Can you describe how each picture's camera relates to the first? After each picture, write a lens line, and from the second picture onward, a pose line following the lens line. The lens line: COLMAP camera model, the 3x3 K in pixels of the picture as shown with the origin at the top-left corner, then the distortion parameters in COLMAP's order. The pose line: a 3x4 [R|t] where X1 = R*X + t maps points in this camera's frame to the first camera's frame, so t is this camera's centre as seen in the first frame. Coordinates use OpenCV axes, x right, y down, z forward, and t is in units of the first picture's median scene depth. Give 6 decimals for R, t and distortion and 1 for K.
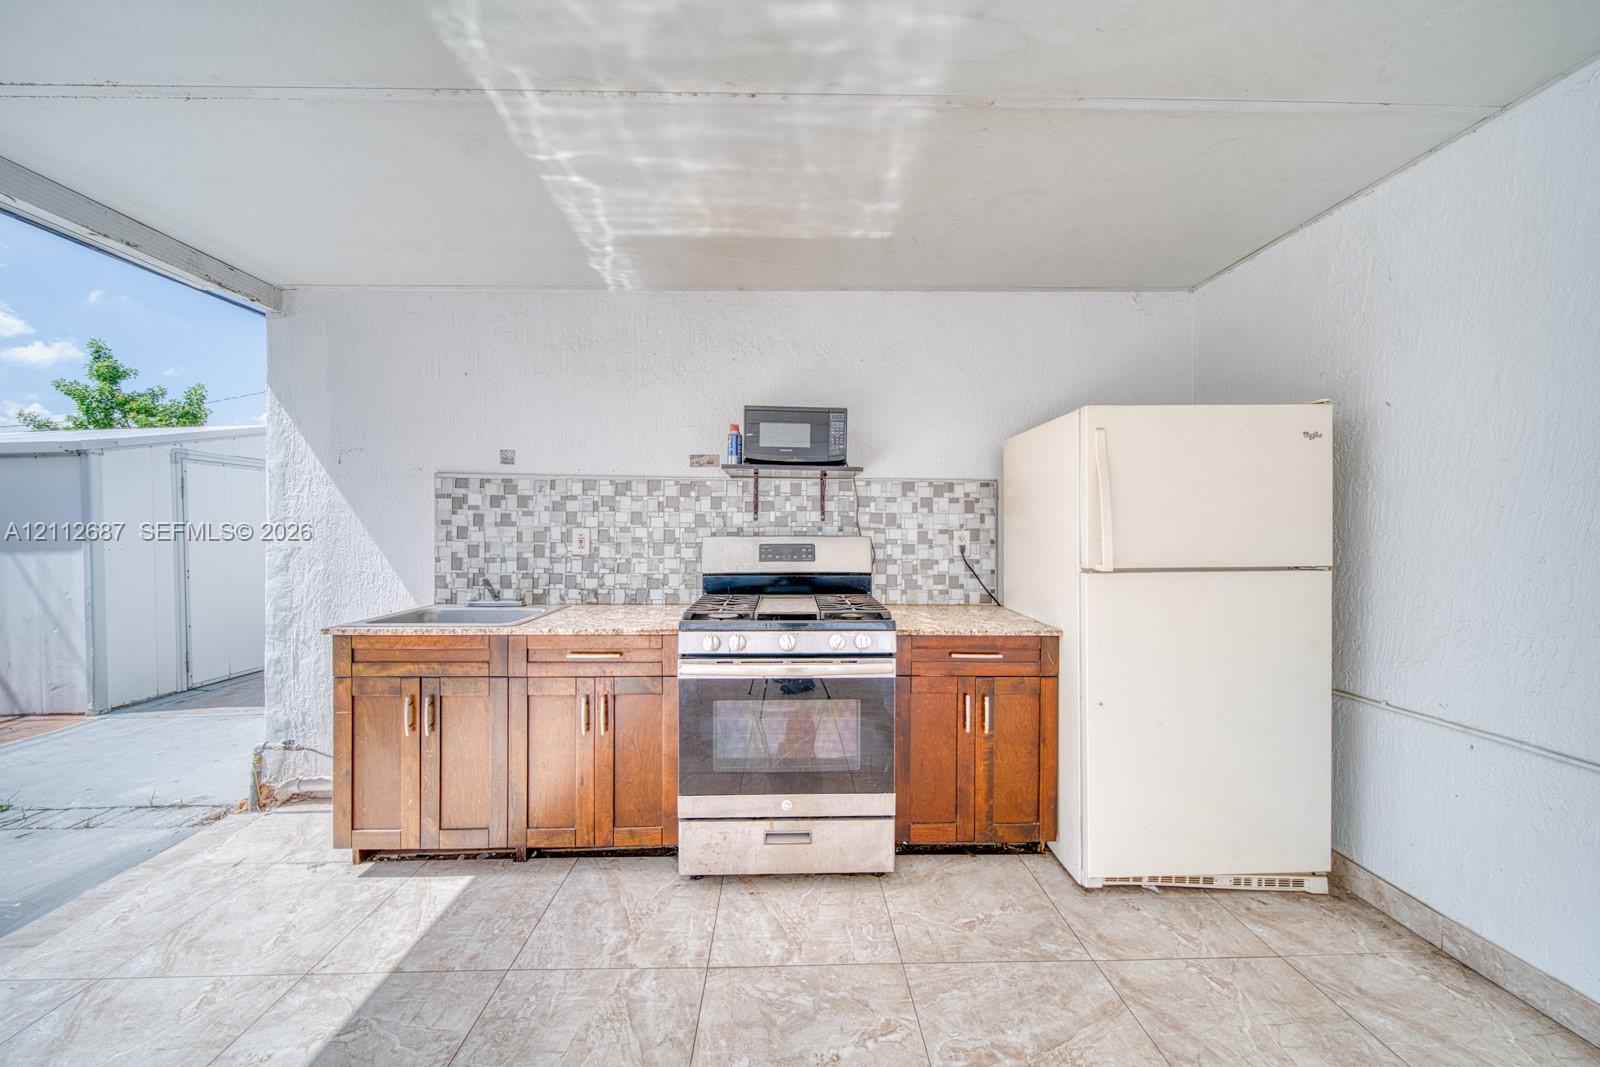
lens RADIAL K [[568.7, 0, 800.3], [0, 568.7, 535.8], [0, 0, 1]] dist [-0.001525, -0.000444]
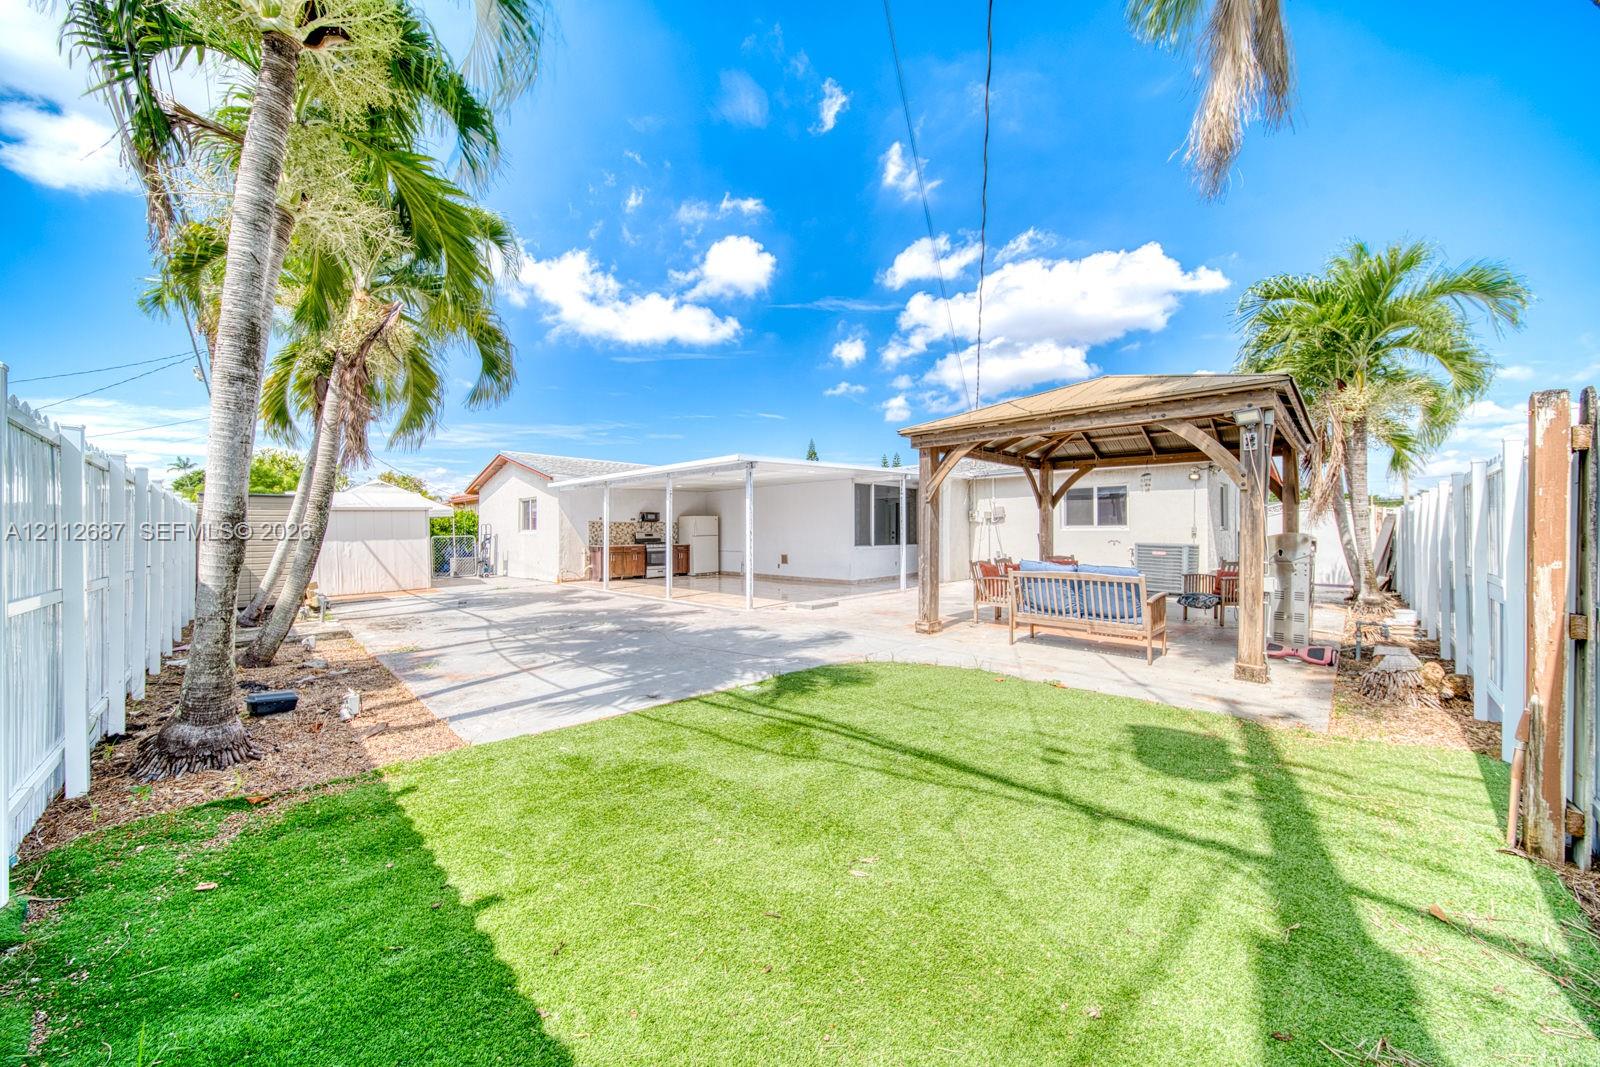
lens RADIAL K [[568.7, 0, 800.1], [0, 568.7, 529.9], [0, 0, 1]] dist [-0.001525, -0.000444]
pose [[0.726936, -0.009373, 0.686642, -3.213895], [0.012218, 0.999925, 0.000715, -0.009695], [-0.686597, 0.007870, 0.726996, -4.820415]]
